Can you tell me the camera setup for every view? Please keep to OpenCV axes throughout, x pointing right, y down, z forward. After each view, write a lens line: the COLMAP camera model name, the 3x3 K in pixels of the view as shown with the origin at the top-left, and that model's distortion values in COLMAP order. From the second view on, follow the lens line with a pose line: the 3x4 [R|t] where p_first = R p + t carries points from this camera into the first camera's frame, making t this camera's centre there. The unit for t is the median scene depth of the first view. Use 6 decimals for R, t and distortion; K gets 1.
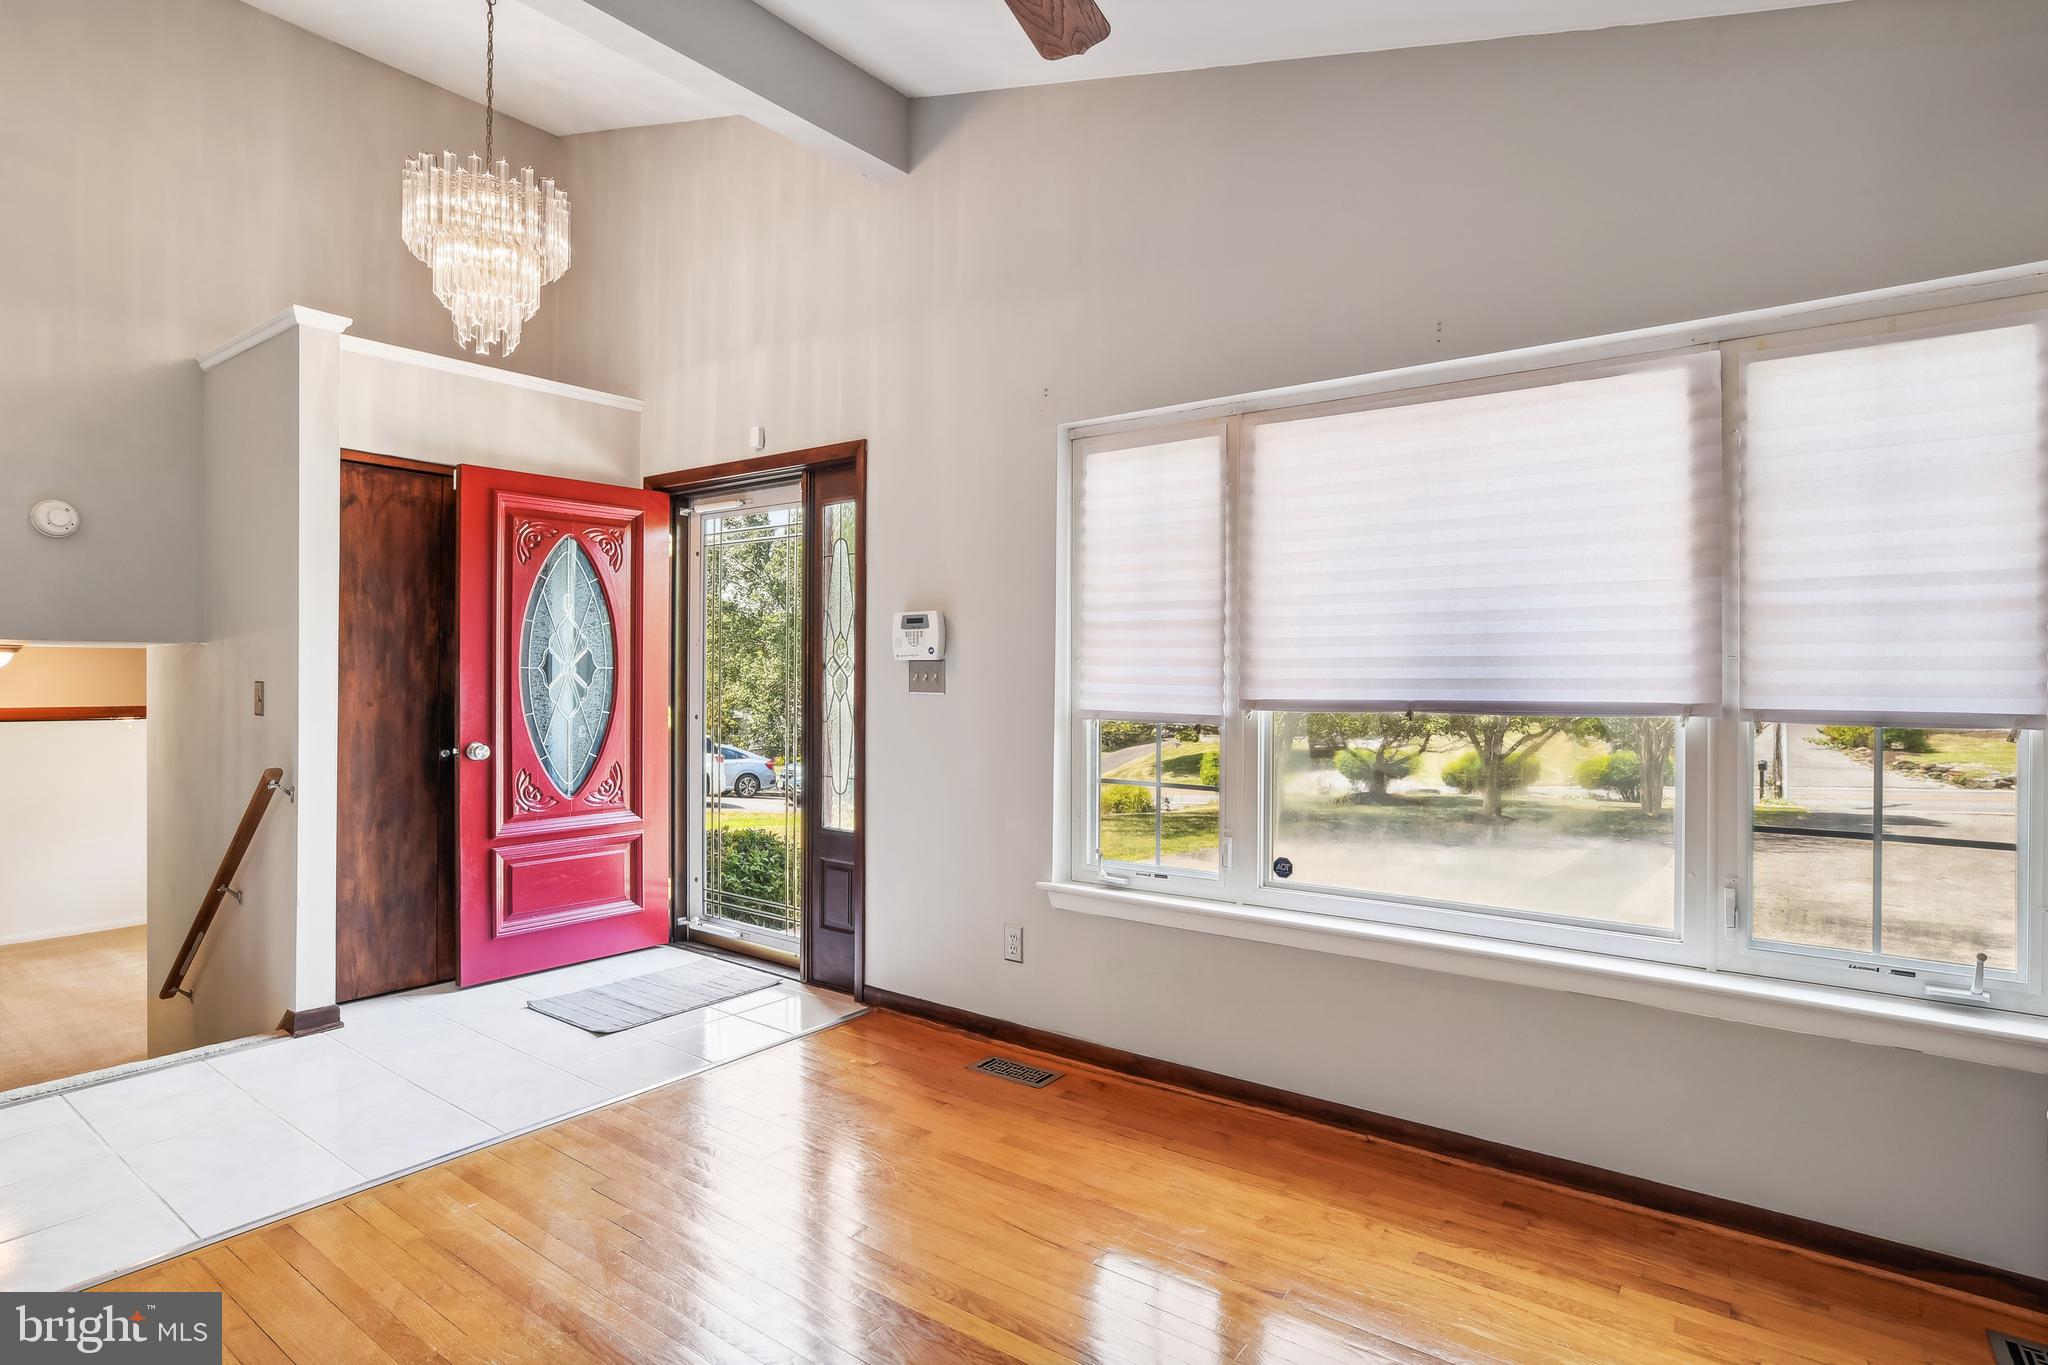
lens RADIAL K [[1066.5, 0, 1023.6], [0, 1066.5, 673.1], [0, 0, 1]] dist [-0.003157, 0.005281]
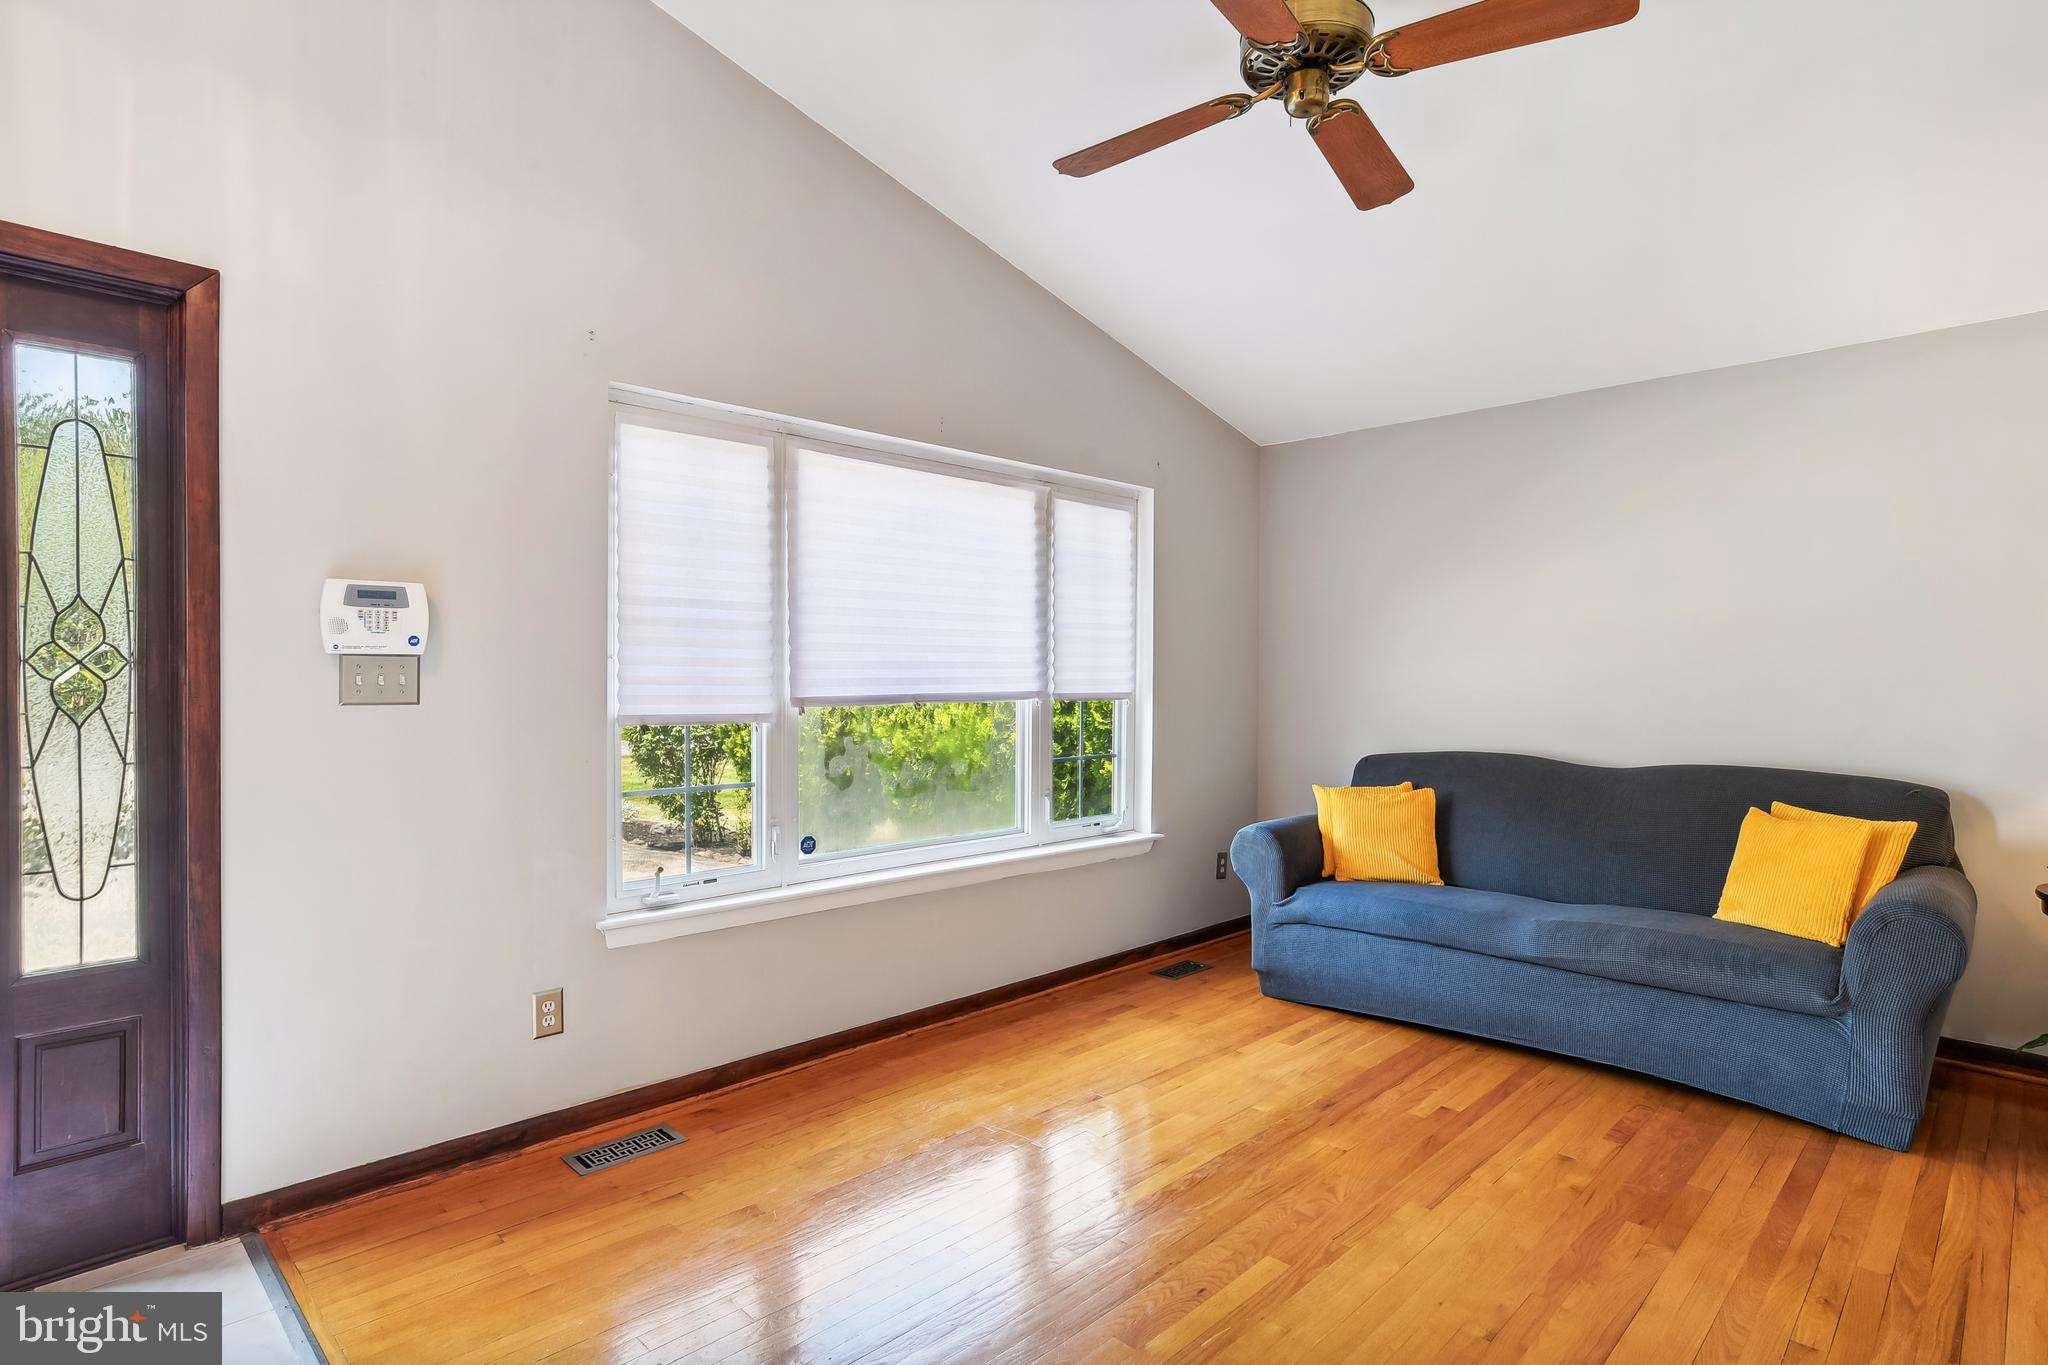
lens RADIAL K [[1066.5, 0, 1016.0], [0, 1066.5, 687.7], [0, 0, 1]] dist [-0.003157, 0.005281]
pose [[0.152203, -0.017270, 0.988198, -0.824857], [-0.004959, 0.999821, 0.018236, -0.006356], [-0.988337, -0.007676, 0.152090, 0.602172]]
